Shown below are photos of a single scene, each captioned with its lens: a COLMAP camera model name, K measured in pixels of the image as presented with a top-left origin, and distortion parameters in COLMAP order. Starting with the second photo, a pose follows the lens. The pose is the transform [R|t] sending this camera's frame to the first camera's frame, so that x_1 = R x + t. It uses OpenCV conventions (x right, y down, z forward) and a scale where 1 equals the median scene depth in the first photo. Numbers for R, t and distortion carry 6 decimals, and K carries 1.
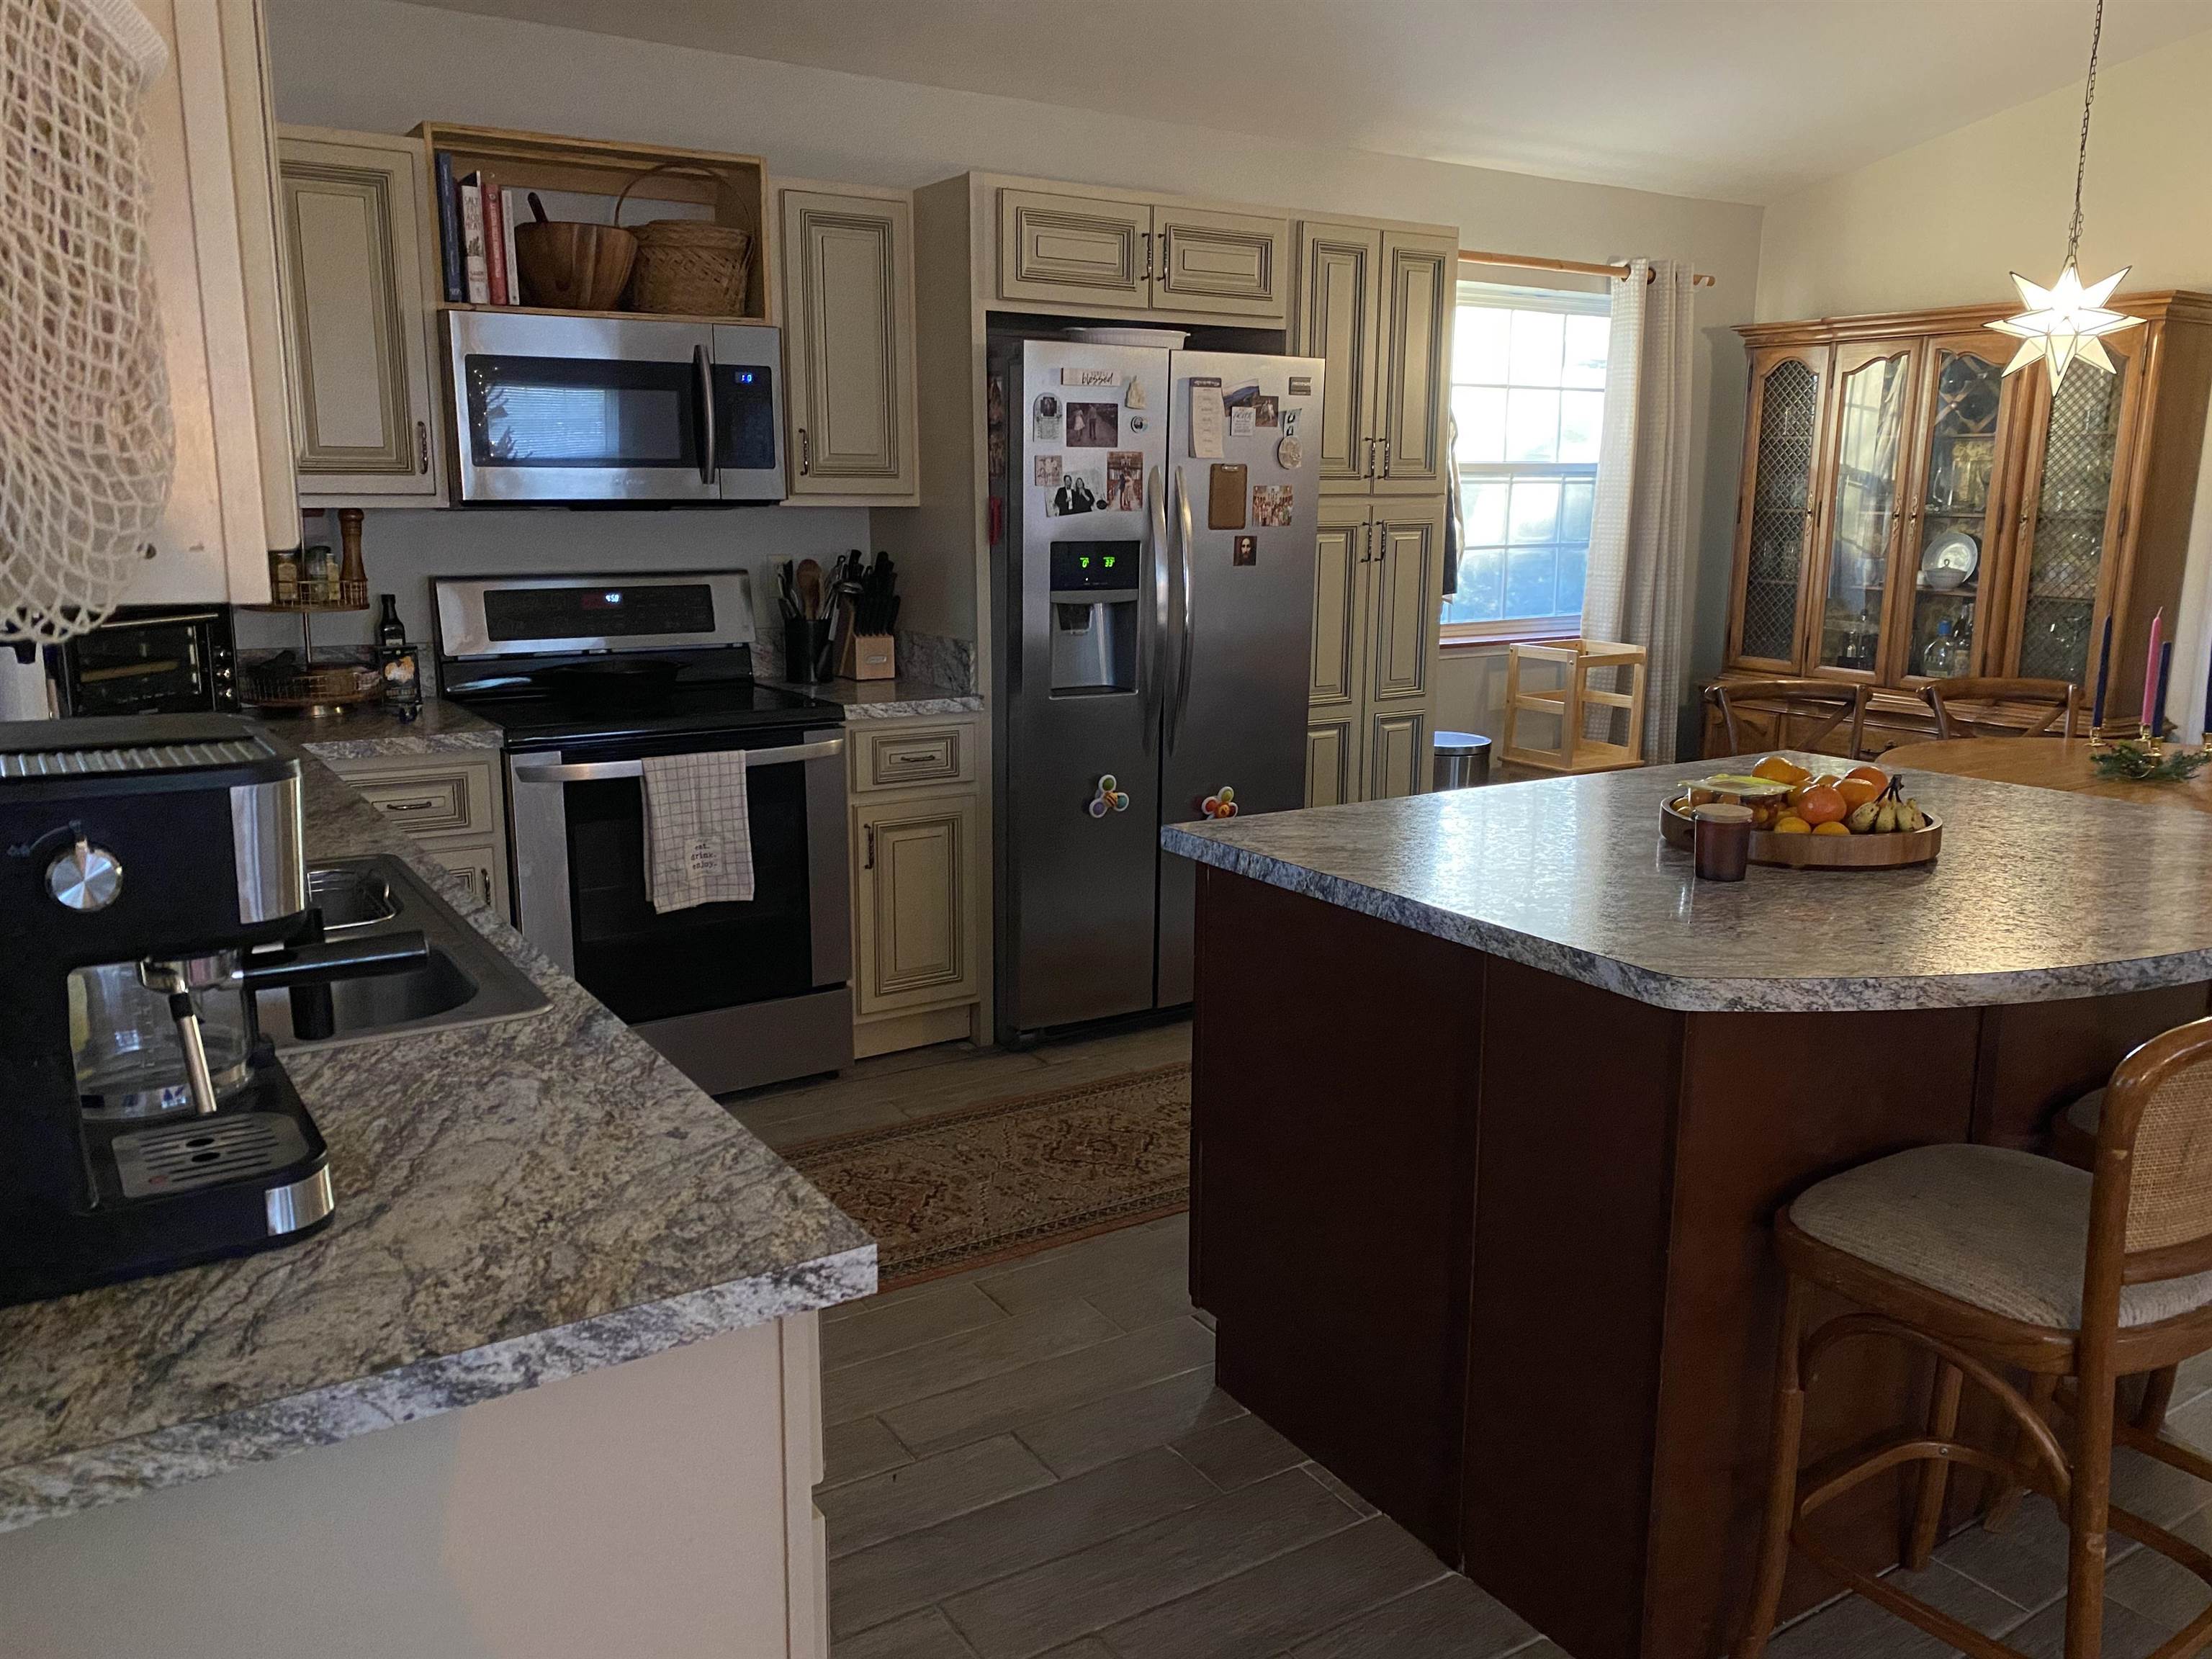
lens RADIAL K [[1653.4, 0, 1102.2], [0, 1653.4, 844.3], [0, 0, 1]] dist [0.070842, -0.150589]
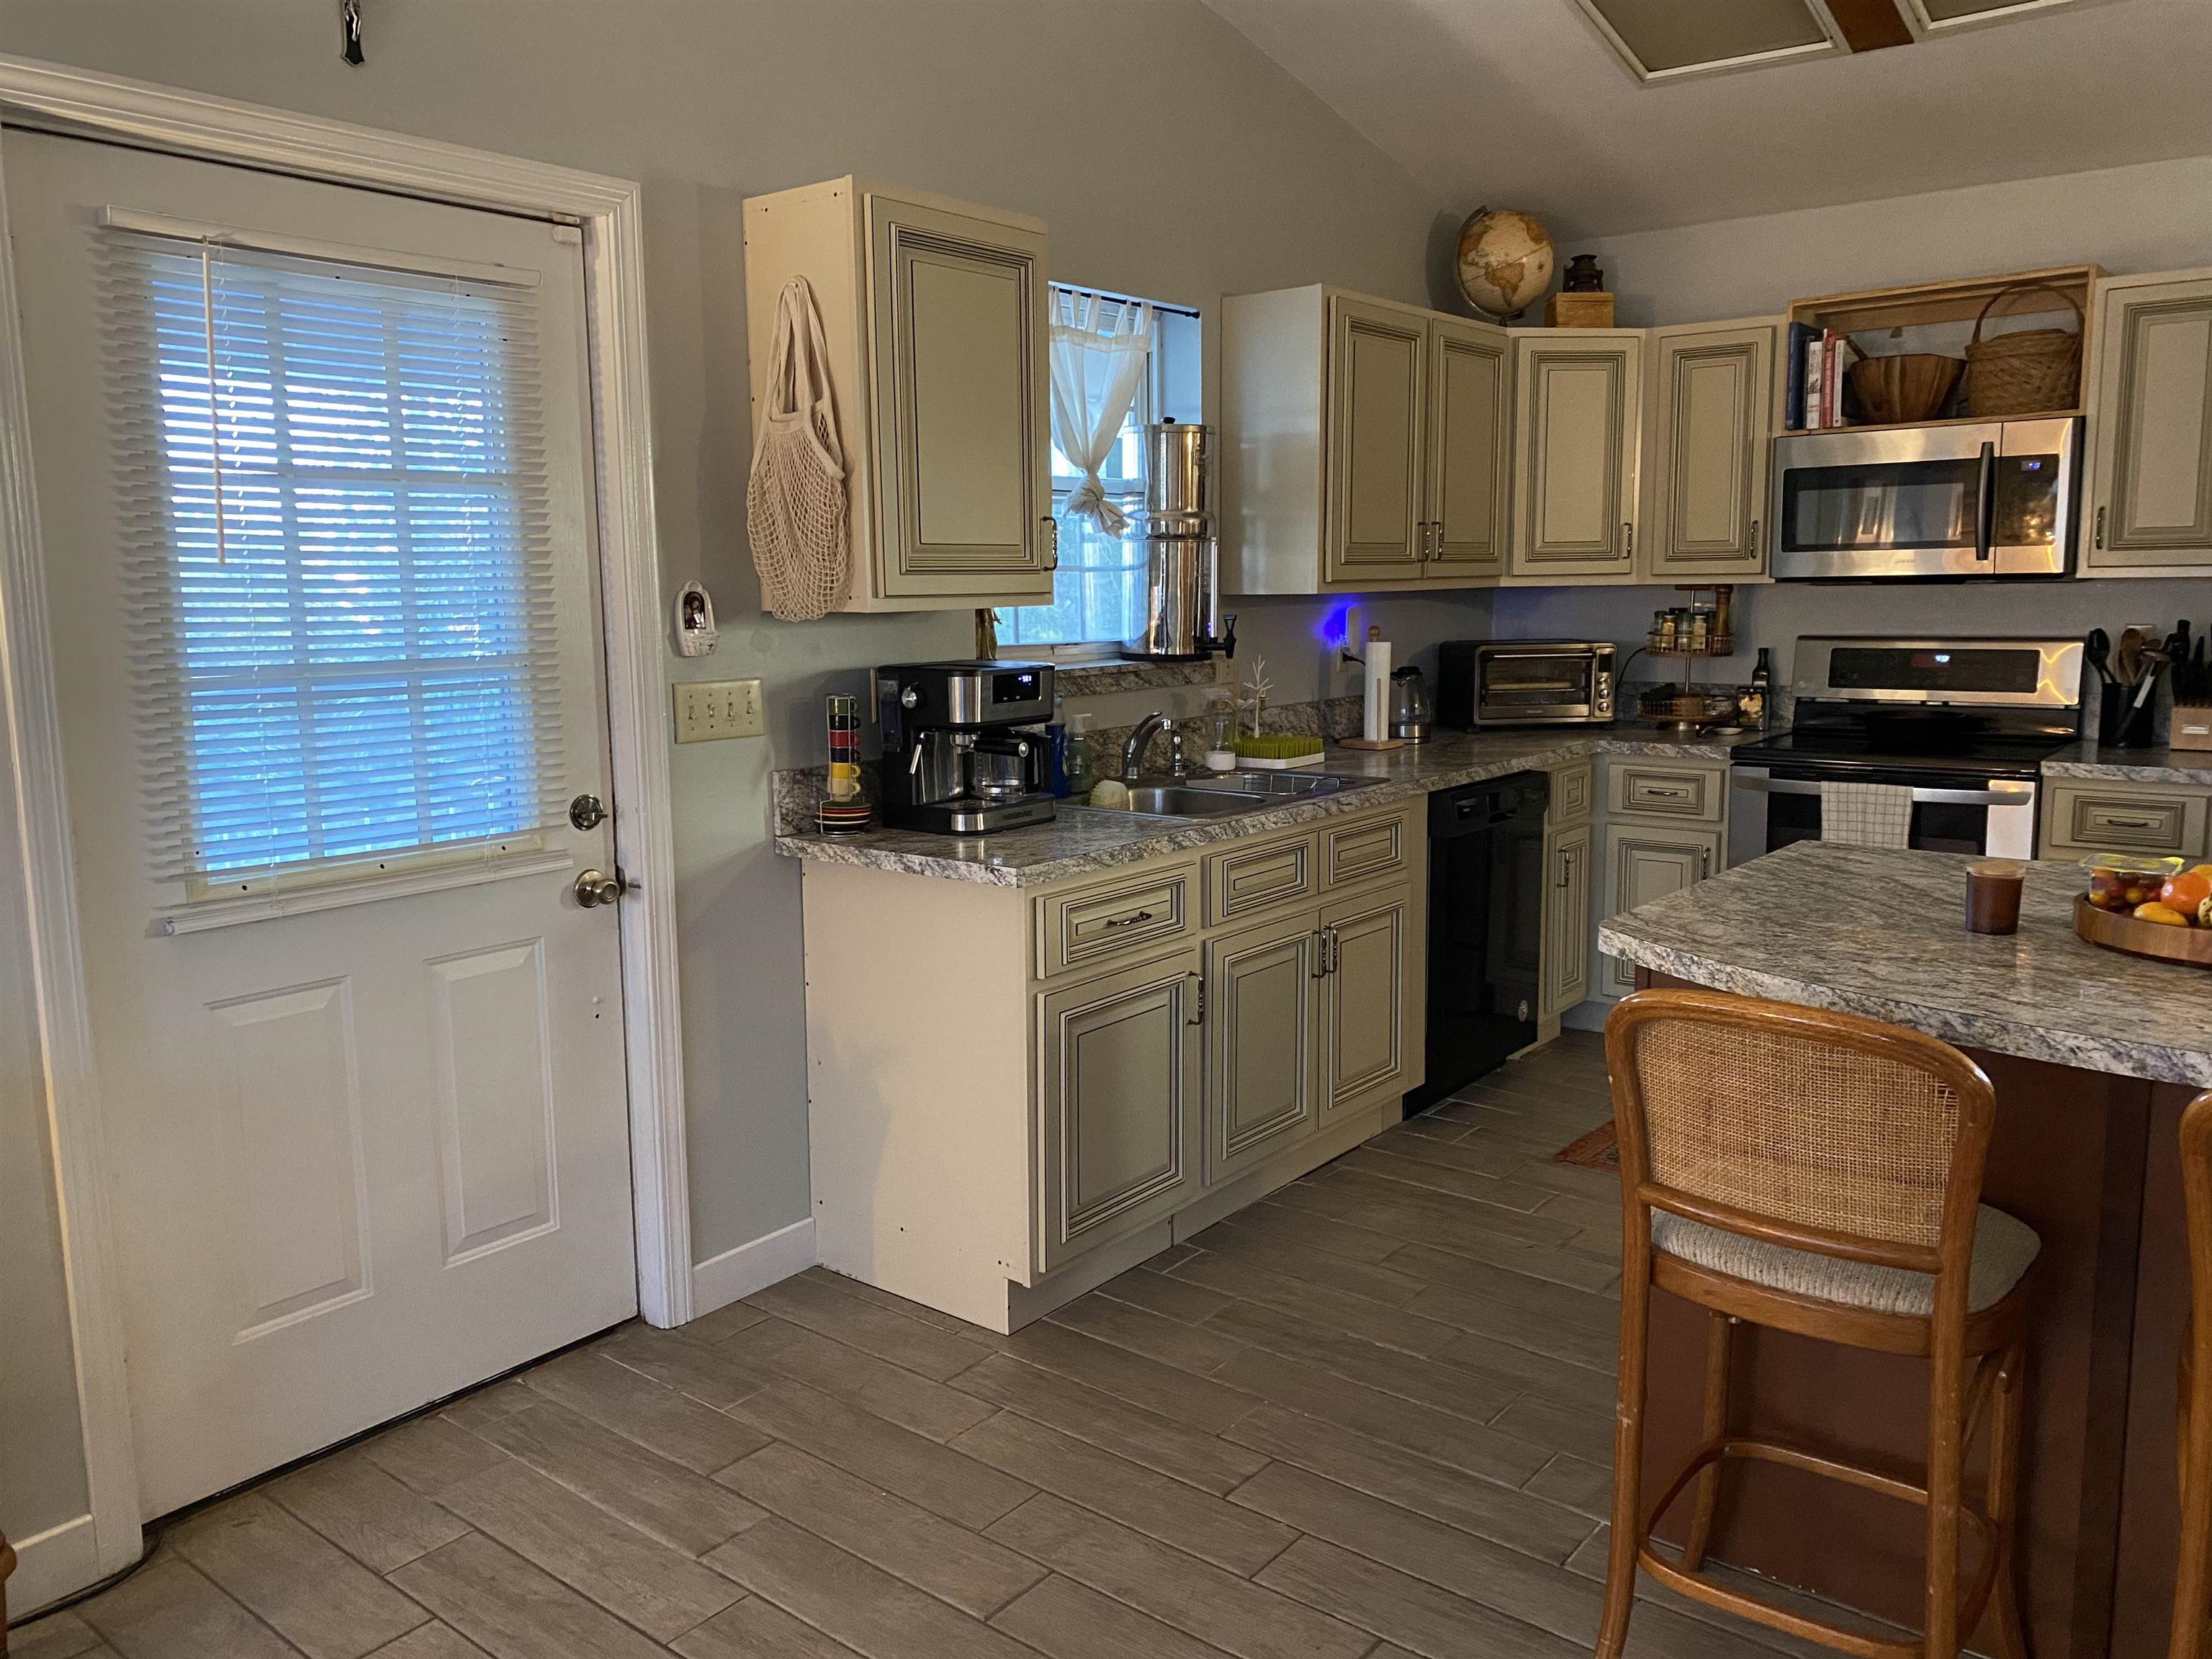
lens RADIAL K [[1688.8, 0, 1106.0], [0, 1688.8, 829.5], [0, 0, 1]] dist [0.051614, -0.051512]
pose [[0.325072, 0.132938, -0.936299, 0.729841], [-0.184692, 0.979930, 0.075010, -0.012499], [0.927479, 0.148544, 0.343100, 0.068686]]
